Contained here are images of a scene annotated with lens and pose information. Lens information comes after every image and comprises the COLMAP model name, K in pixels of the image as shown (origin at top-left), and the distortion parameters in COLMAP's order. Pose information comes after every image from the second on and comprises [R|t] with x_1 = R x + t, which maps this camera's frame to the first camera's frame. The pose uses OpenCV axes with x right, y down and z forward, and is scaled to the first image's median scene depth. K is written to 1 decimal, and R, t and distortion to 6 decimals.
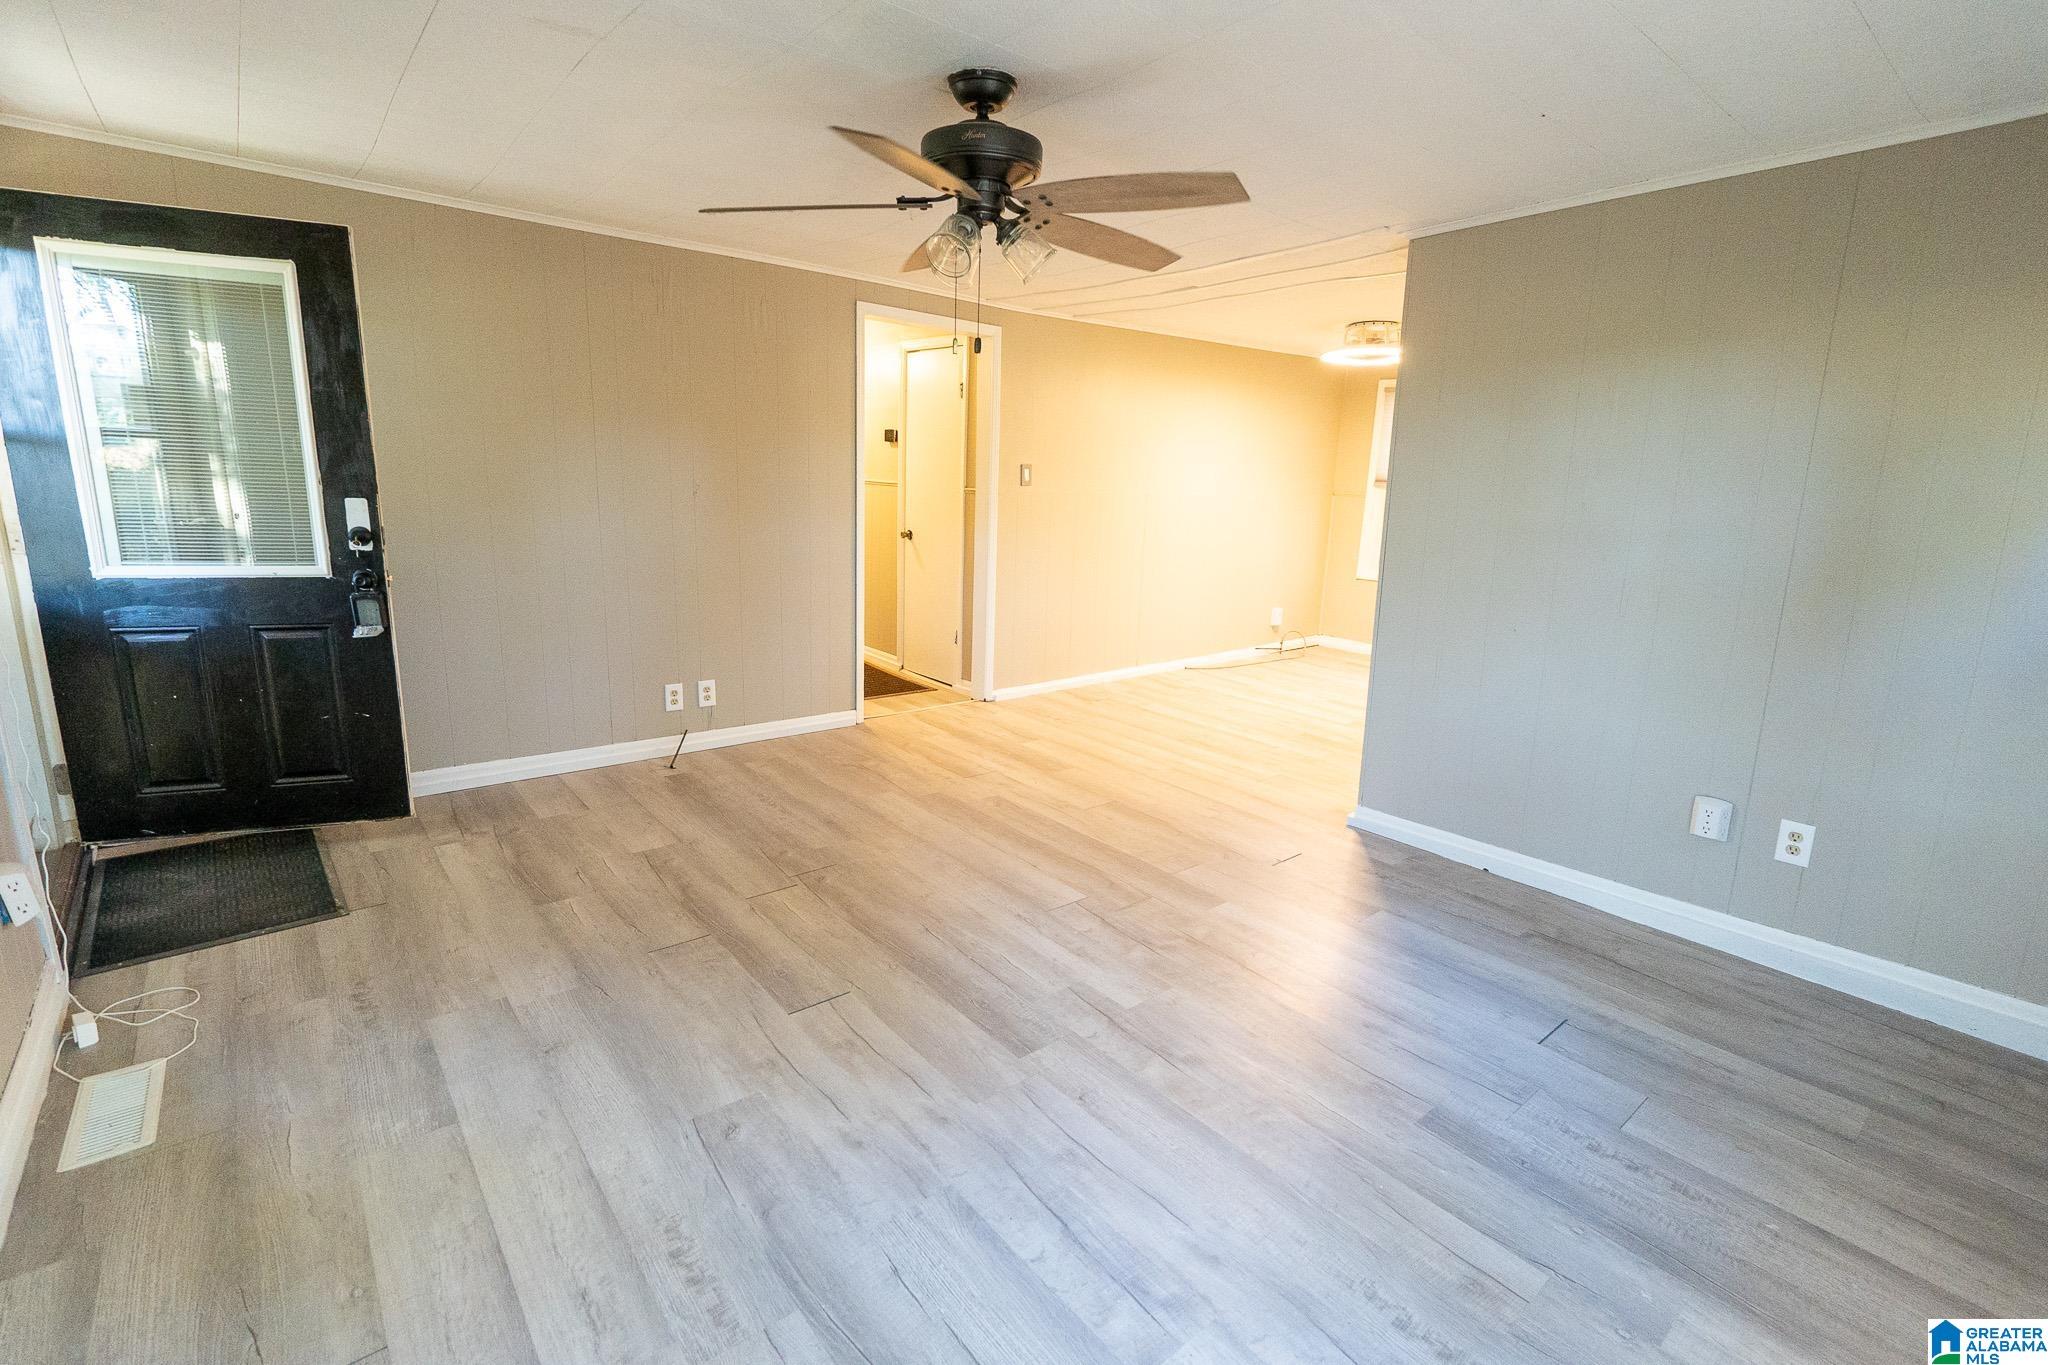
lens RADIAL K [[935.6, 0, 1028.5], [0, 935.6, 673.4], [0, 0, 1]] dist [-0.001230, -0.000678]
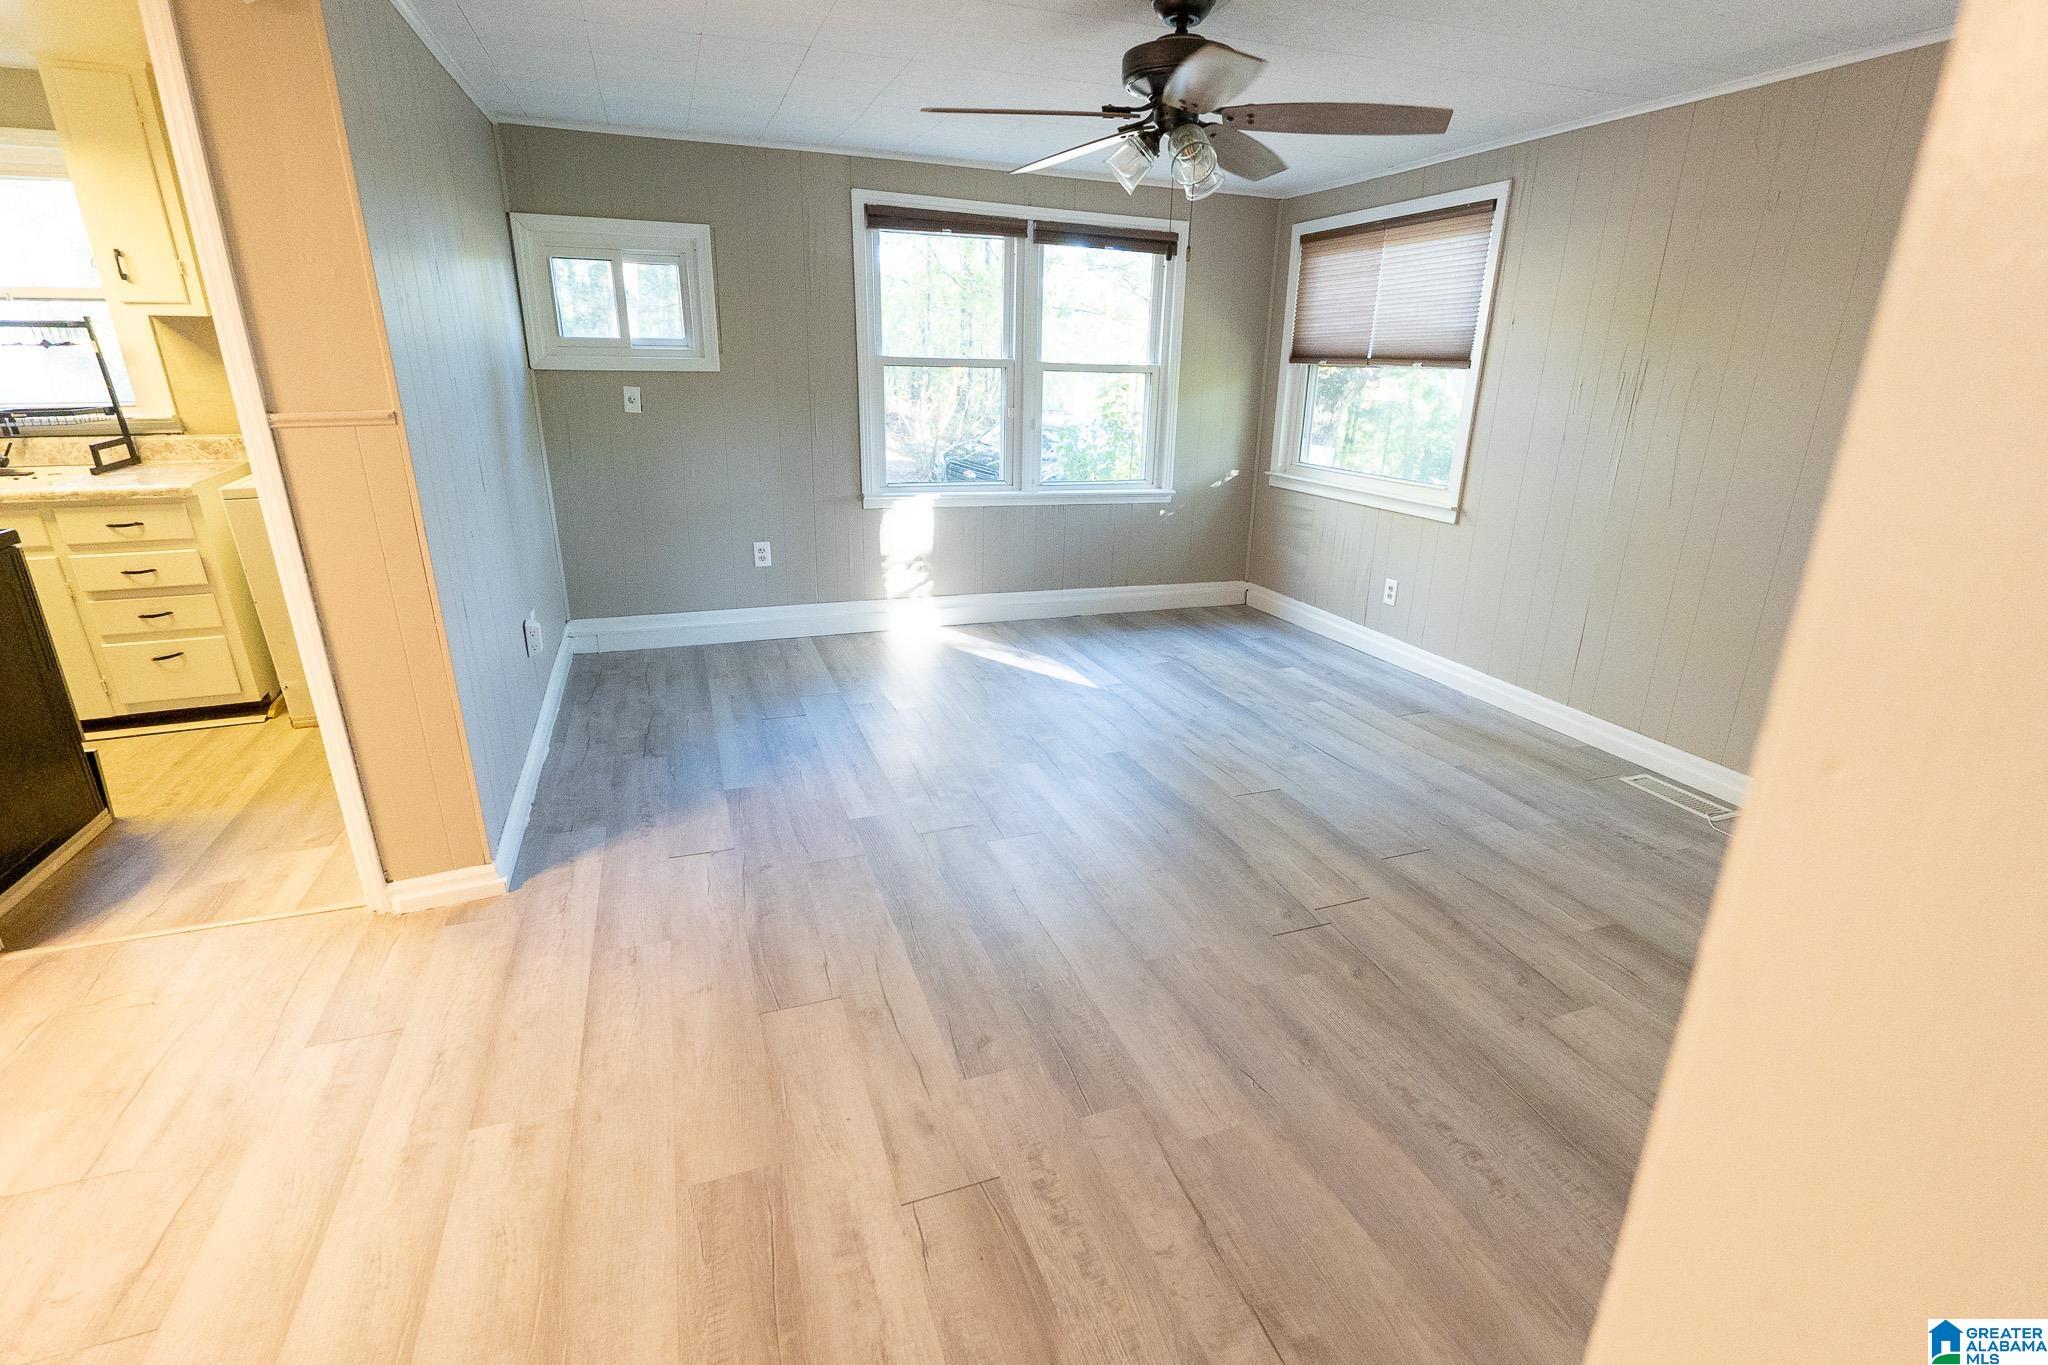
lens RADIAL K [[935.6, 0, 1028.5], [0, 935.6, 673.4], [0, 0, 1]] dist [-0.001230, -0.000678]
pose [[-0.942538, -0.148661, 0.299202, -0.261188], [0.025276, 0.861255, 0.507544, -0.426967], [-0.333141, 0.485943, -0.808008, 1.902943]]
